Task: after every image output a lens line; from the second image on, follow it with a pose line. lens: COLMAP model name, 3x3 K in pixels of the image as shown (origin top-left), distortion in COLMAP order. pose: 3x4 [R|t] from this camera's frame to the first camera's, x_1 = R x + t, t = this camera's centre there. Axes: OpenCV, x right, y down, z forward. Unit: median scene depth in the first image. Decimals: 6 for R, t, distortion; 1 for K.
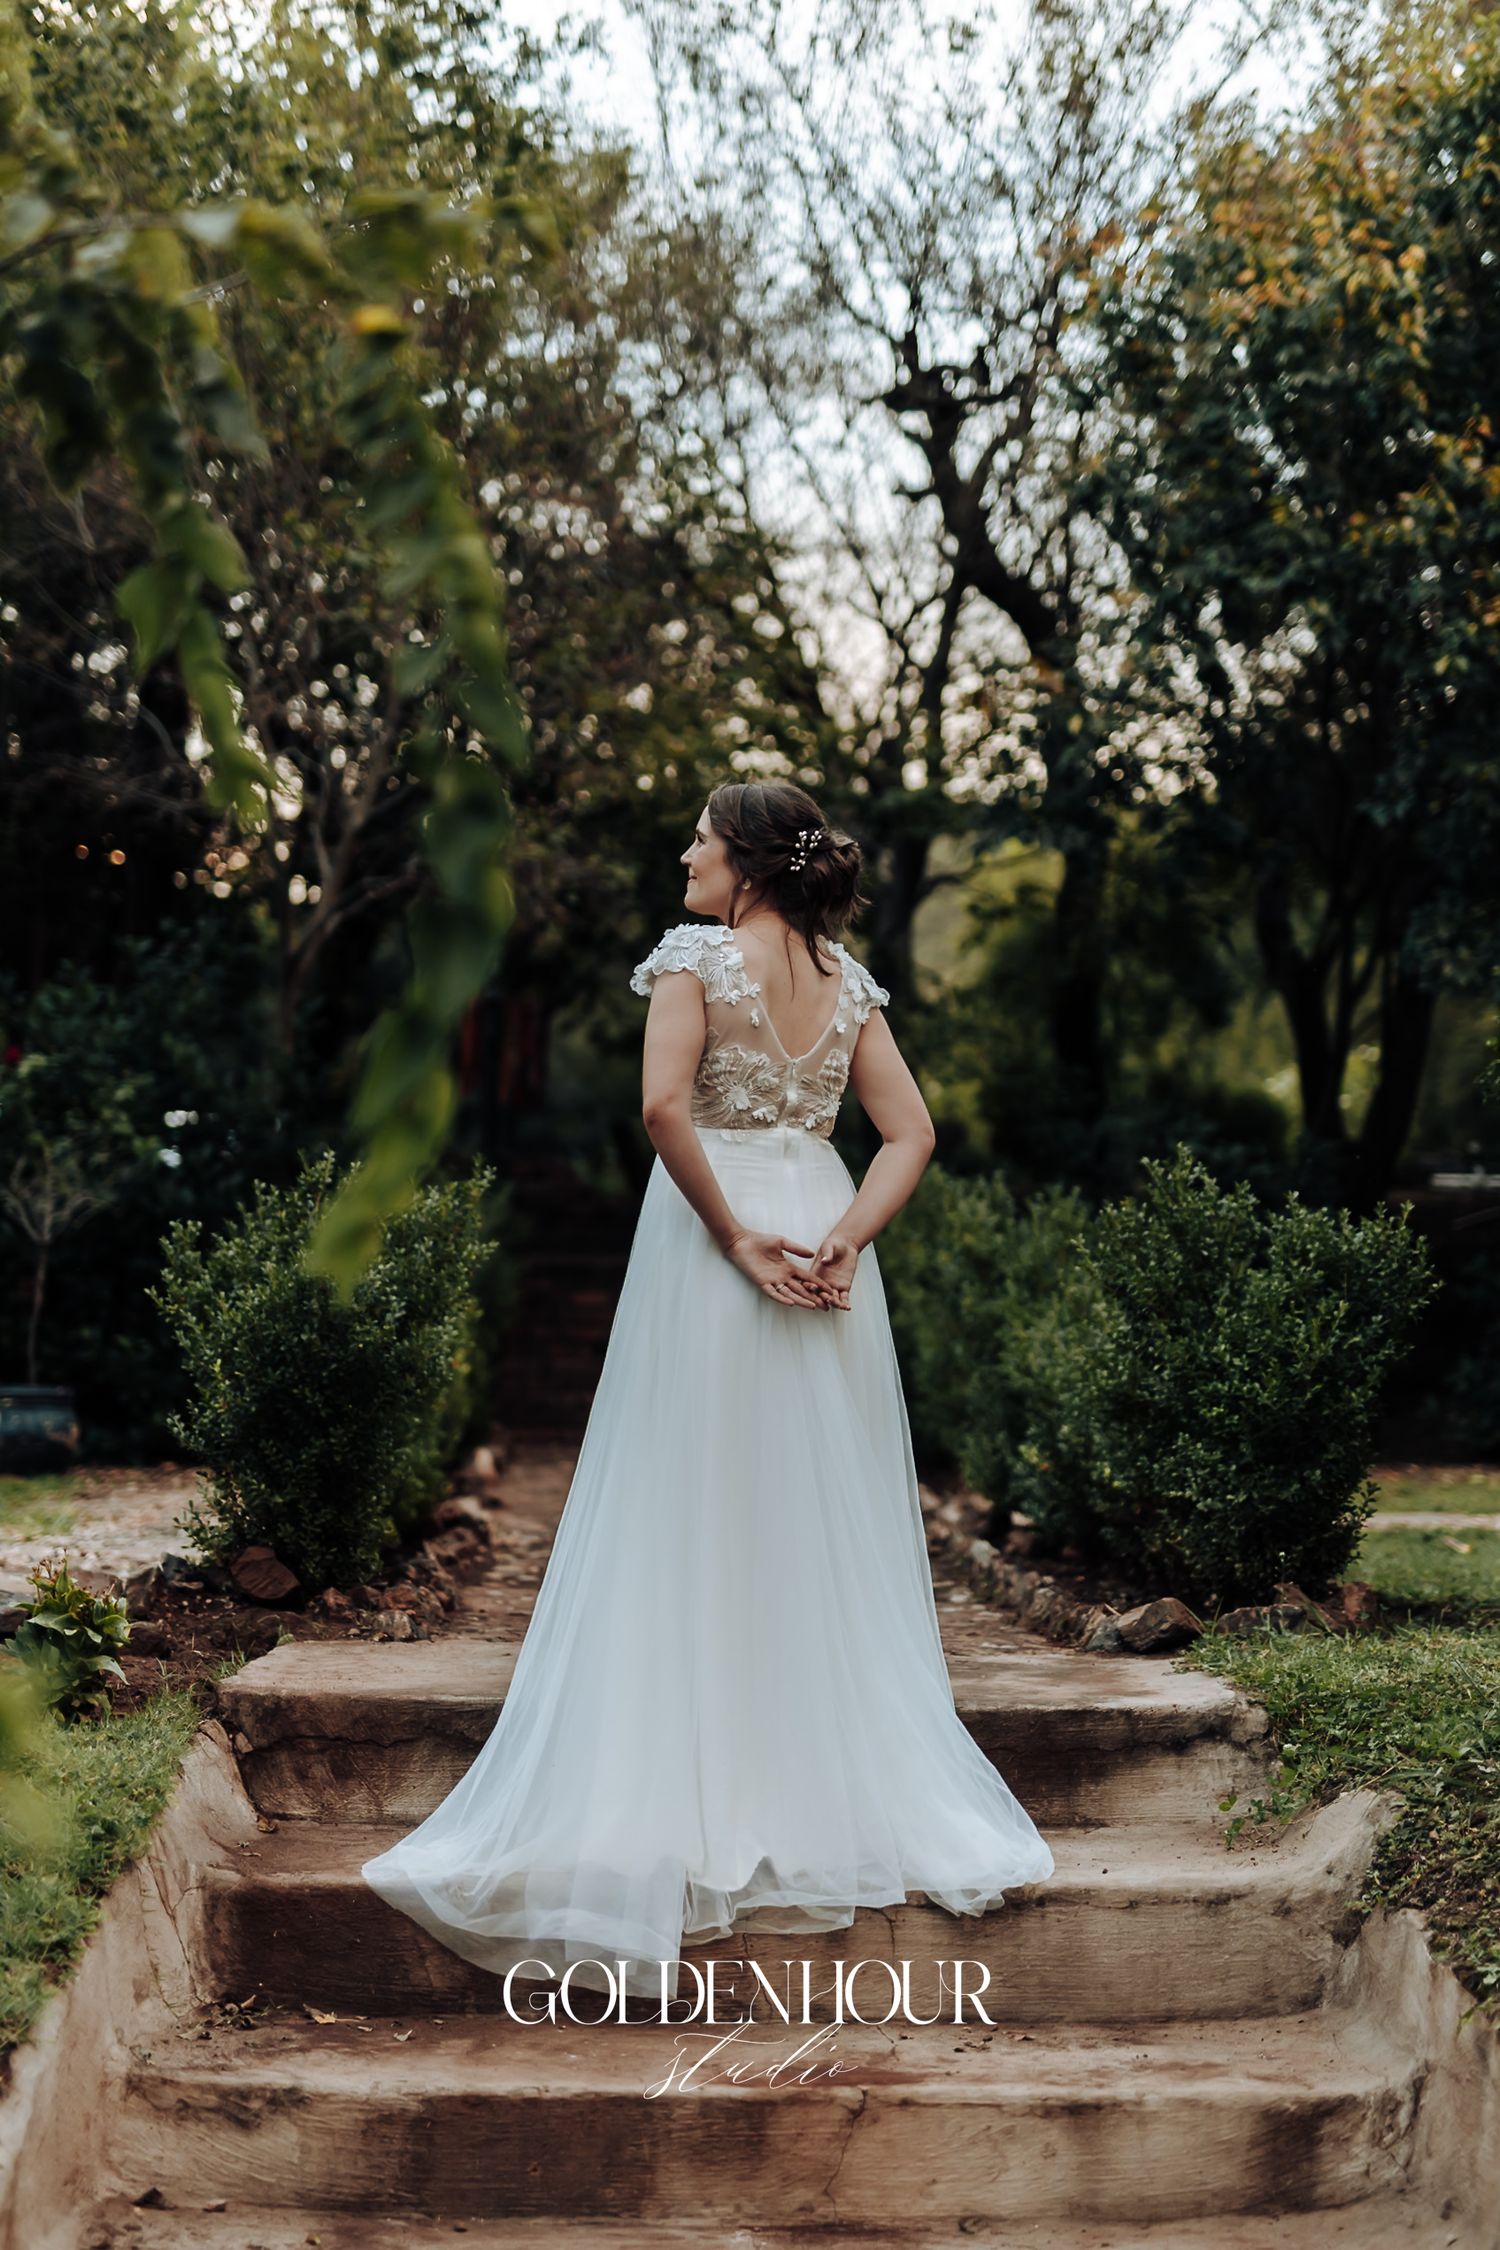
lens RADIAL K [[2998.5, 0, 750.0], [0, 2998.5, 1125.0], [0, 0, 1]] dist [-0.001208, 0.007316]
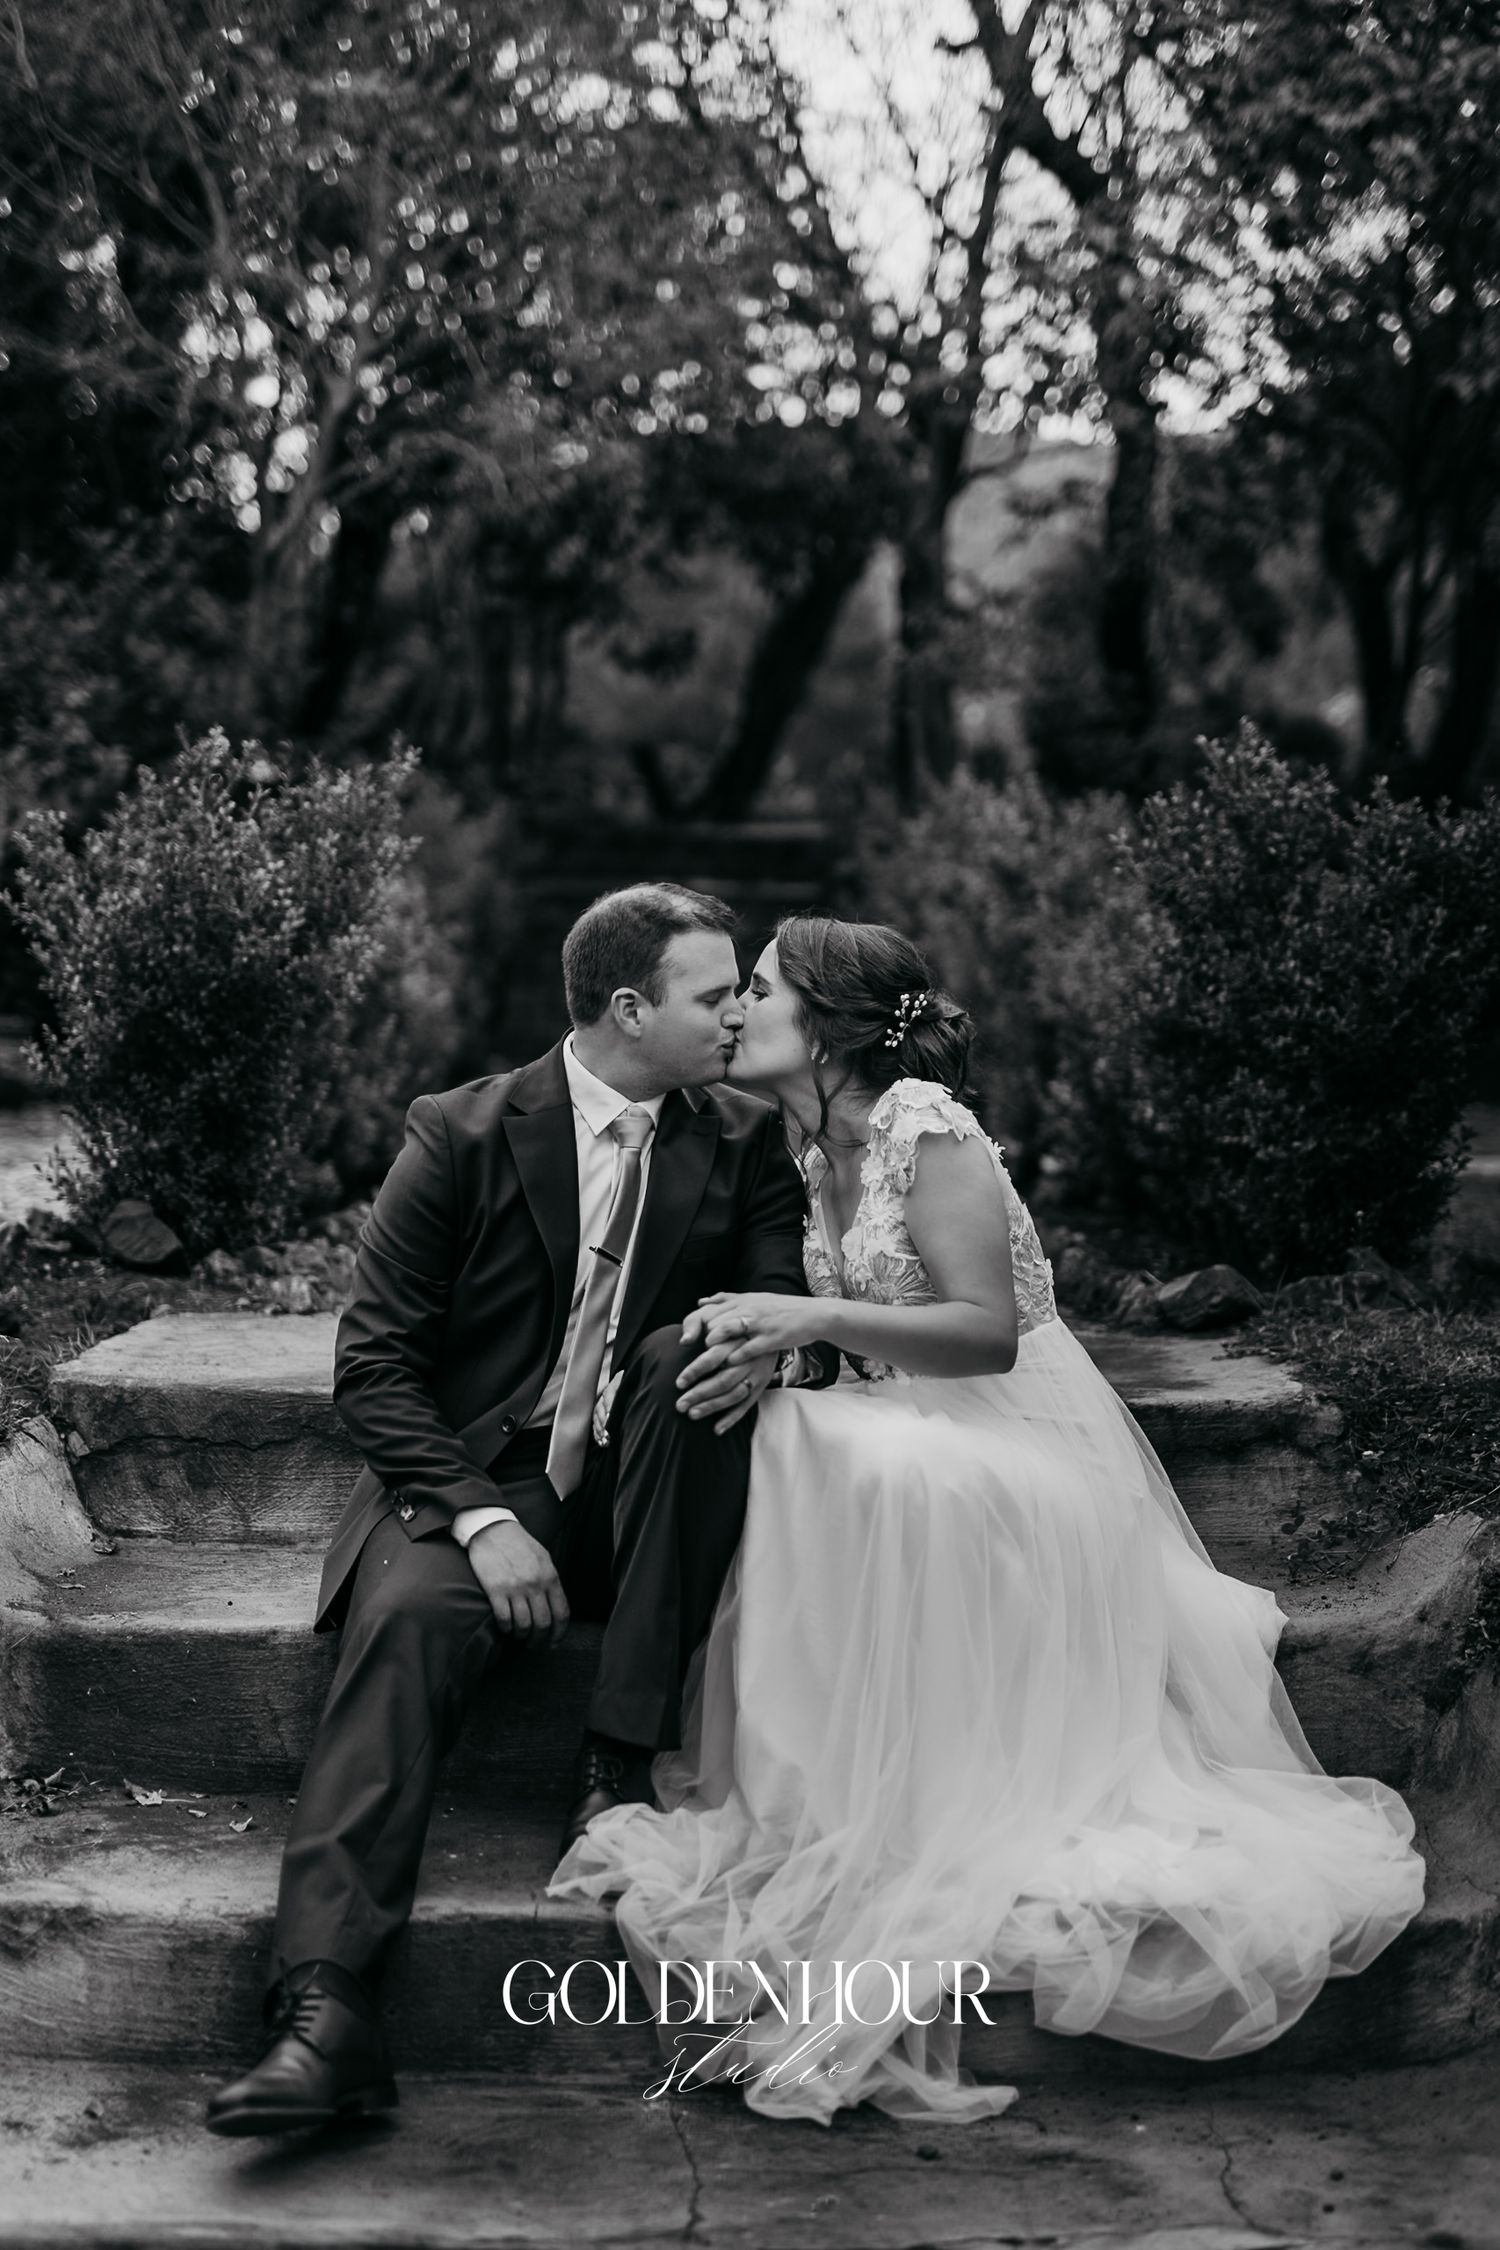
lens RADIAL K [[2932.2, 0, 763.0], [0, 2932.2, 1127.1], [0, 0, 1]] dist [0.000258, 0.000718]
pose [[0.999910, 0.002161, -0.013252, 0.022929], [-0.000540, 0.992637, 0.121128, 0.021002], [0.013416, -0.121109, 0.992548, 0.191823]]
